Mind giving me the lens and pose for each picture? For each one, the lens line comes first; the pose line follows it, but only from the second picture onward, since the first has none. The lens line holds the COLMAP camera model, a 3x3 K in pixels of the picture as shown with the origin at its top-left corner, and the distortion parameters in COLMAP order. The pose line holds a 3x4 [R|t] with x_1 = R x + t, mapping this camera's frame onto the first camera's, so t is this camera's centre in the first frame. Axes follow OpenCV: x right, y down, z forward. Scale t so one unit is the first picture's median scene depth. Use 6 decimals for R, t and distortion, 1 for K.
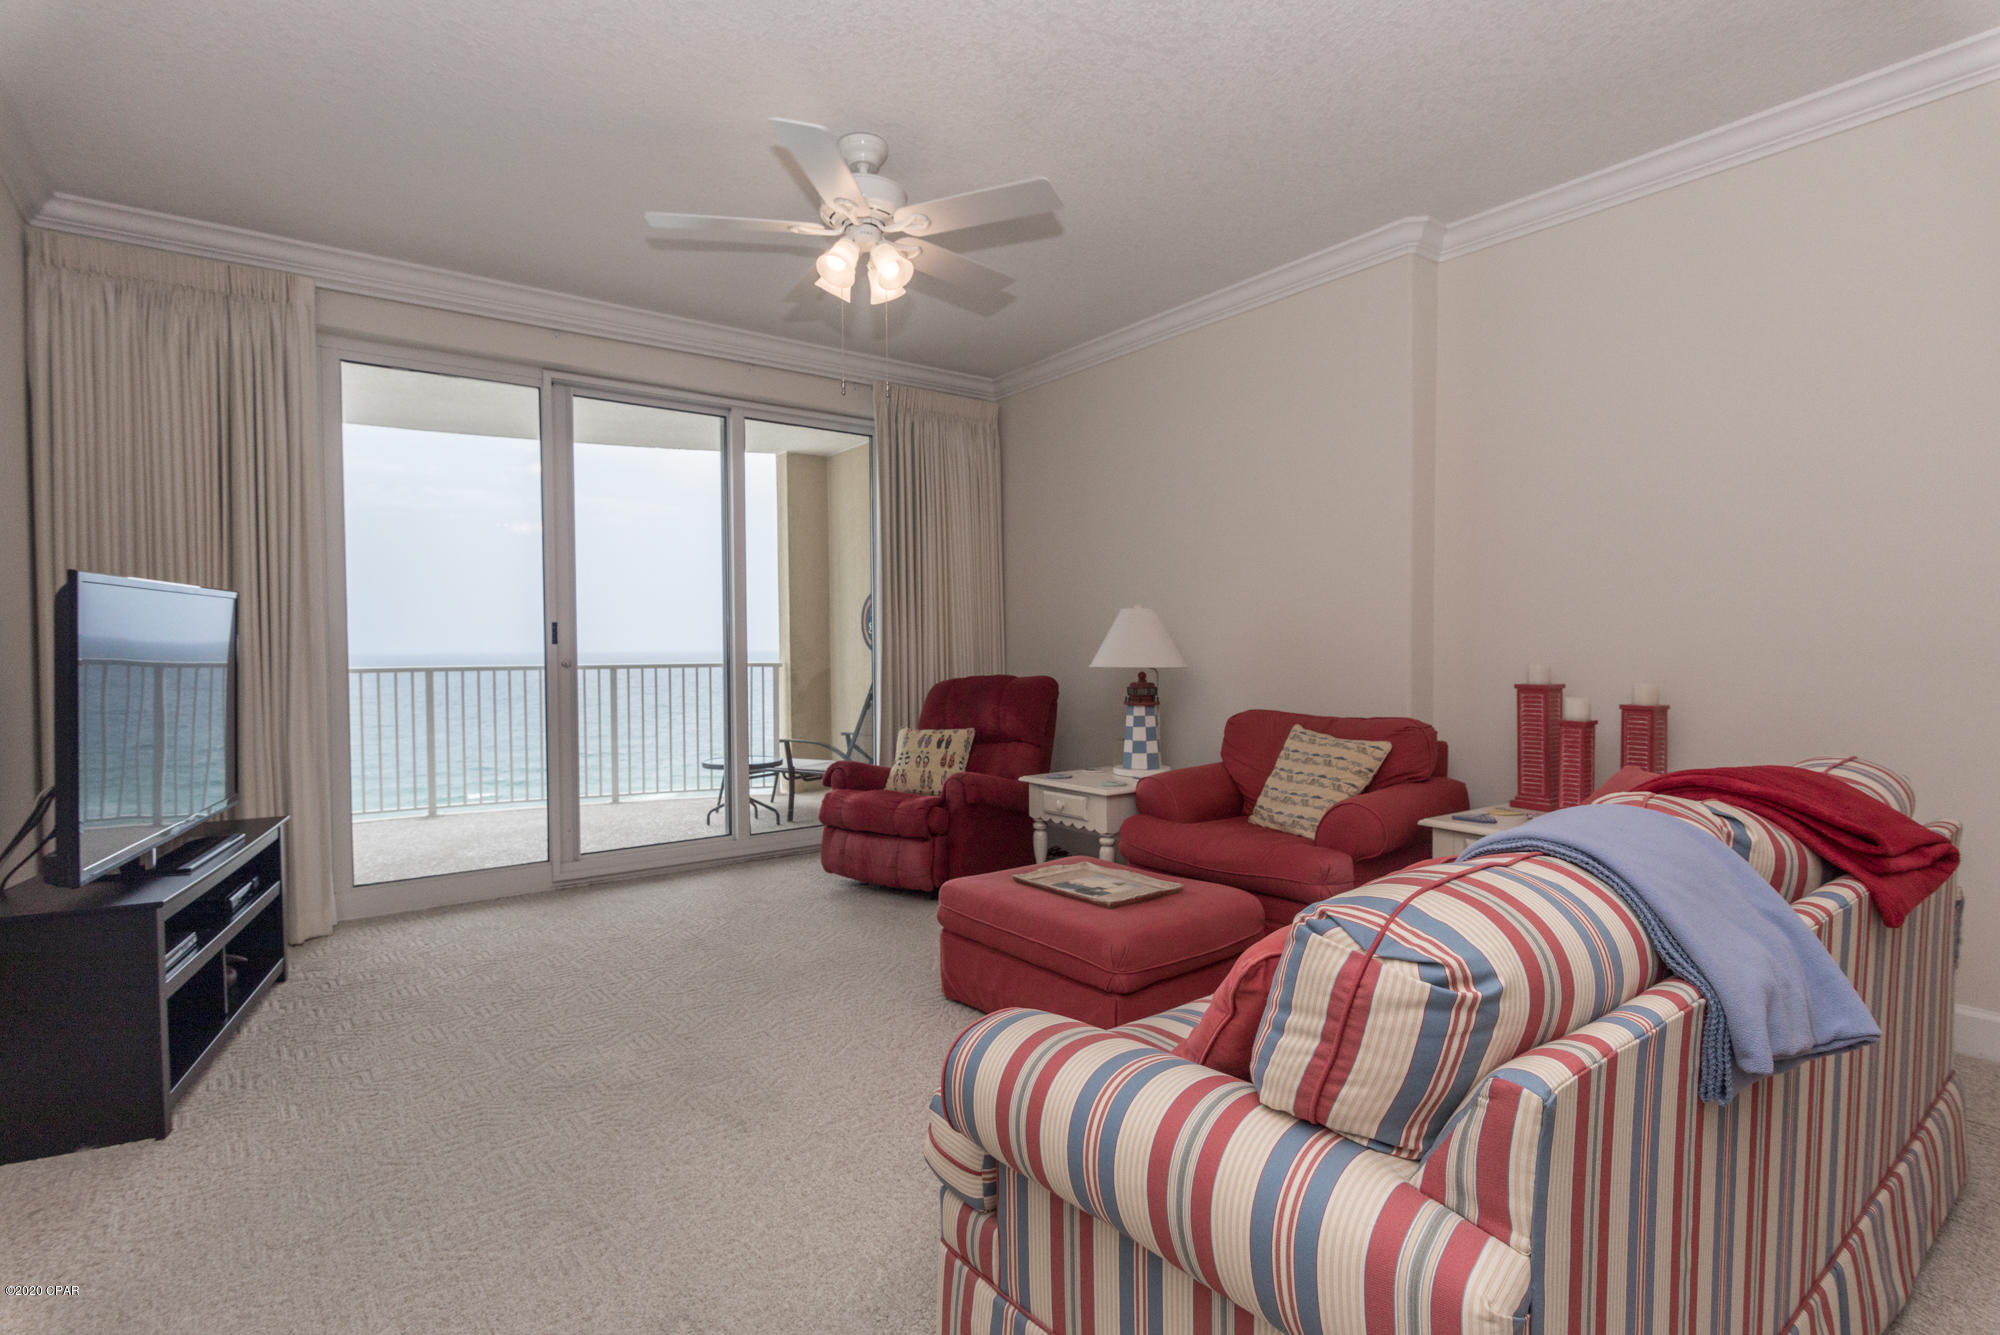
lens RADIAL K [[931.1, 0, 996.6], [0, 931.1, 671.0], [0, 0, 1]] dist [0.007722, -0.000463]
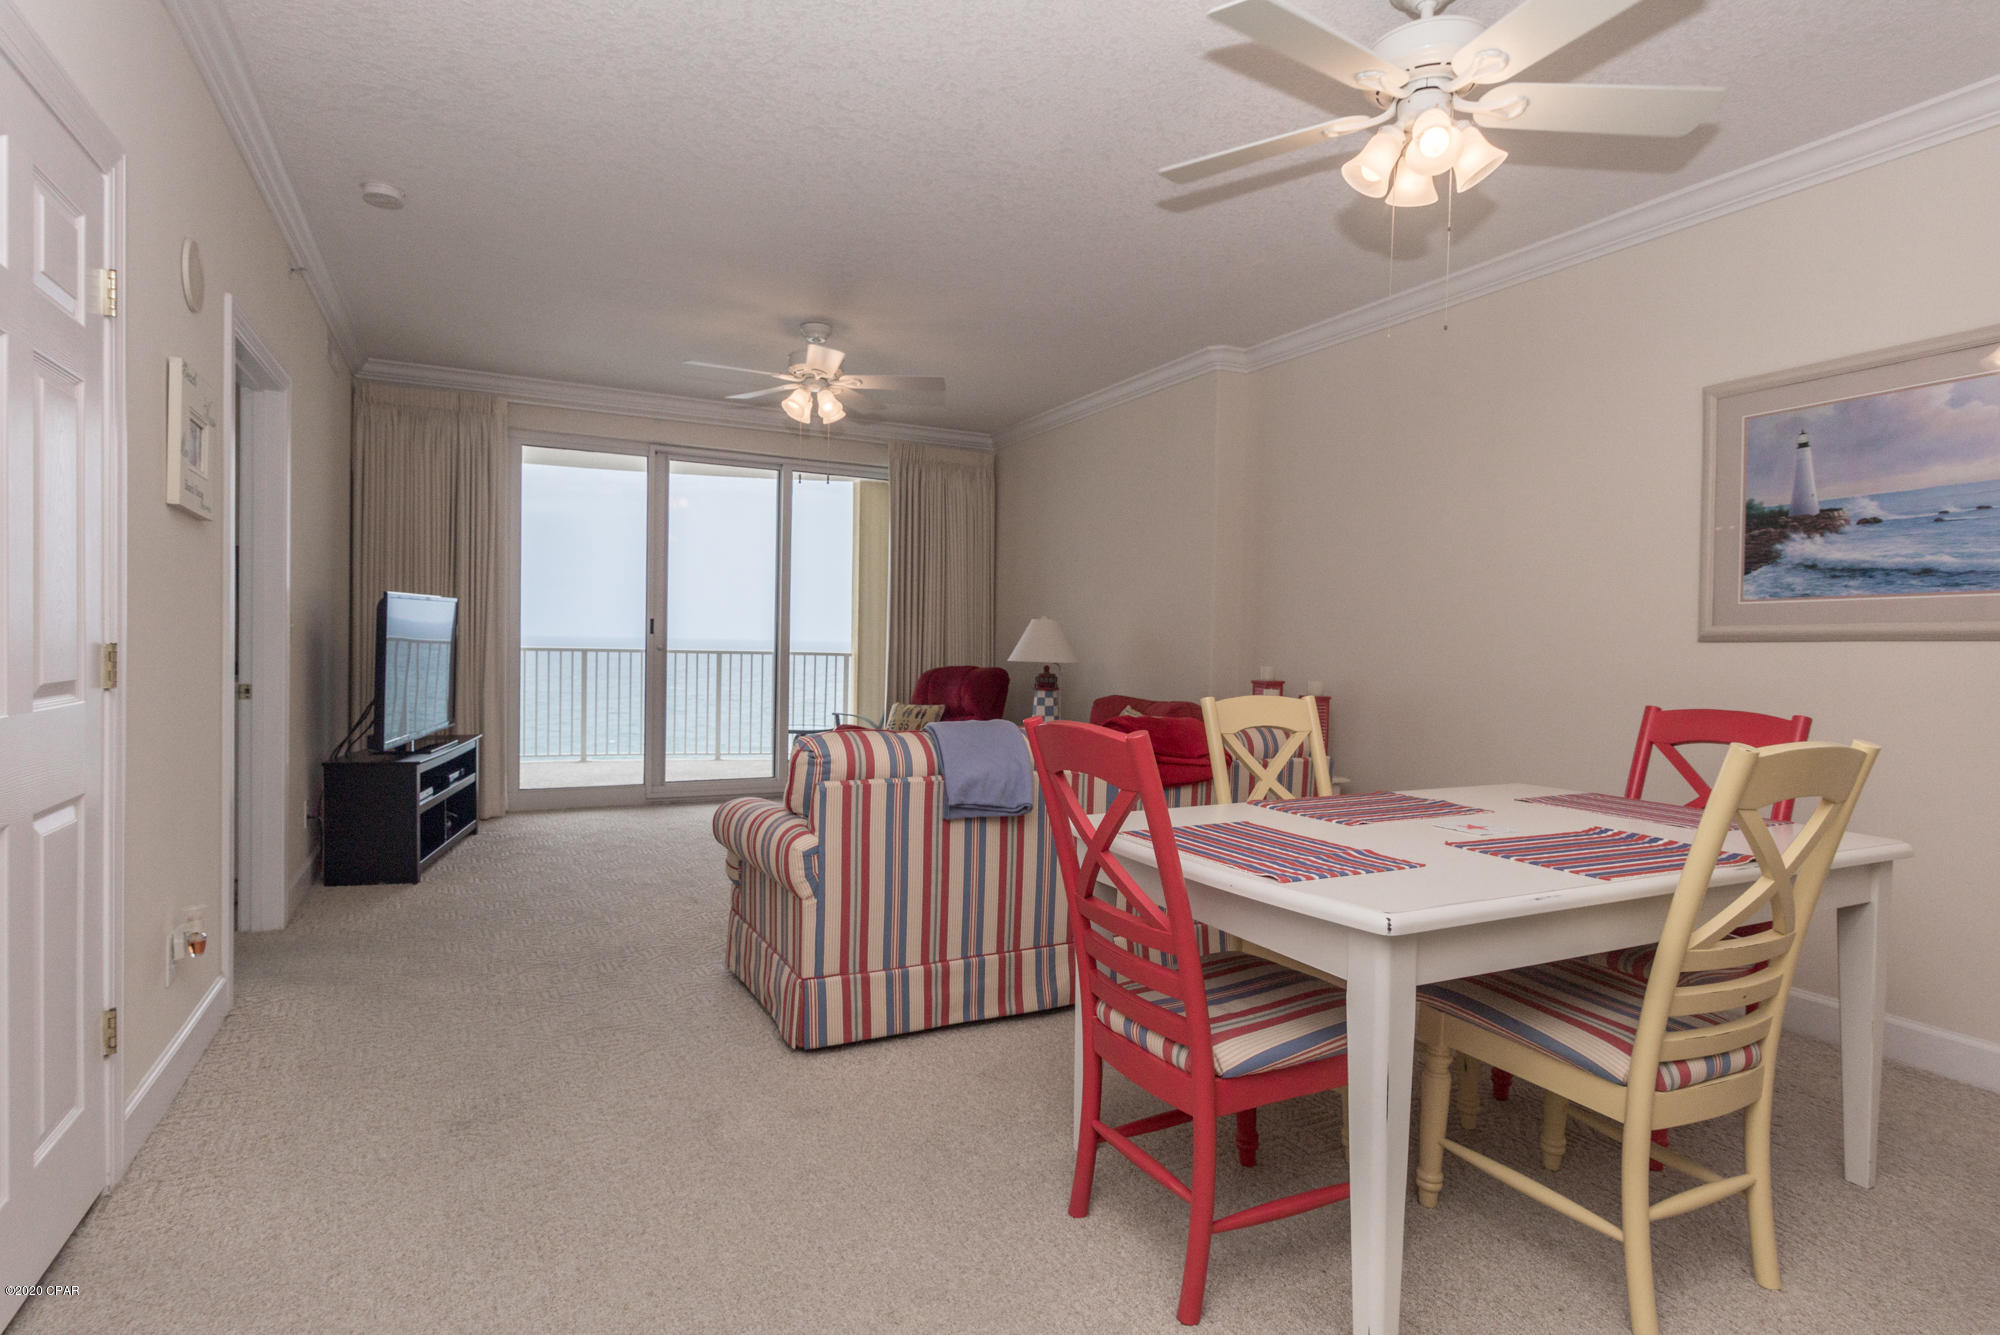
lens RADIAL K [[960.7, 0, 1000.0], [0, 960.7, 667.5], [0, 0, 1]] dist [0.004475, 0.000027]
pose [[0.986456, 0.031138, -0.161046, 0.322908], [-0.031440, 0.999505, 0.000674, 0.005030], [0.160987, 0.004399, 0.986947, -0.410317]]
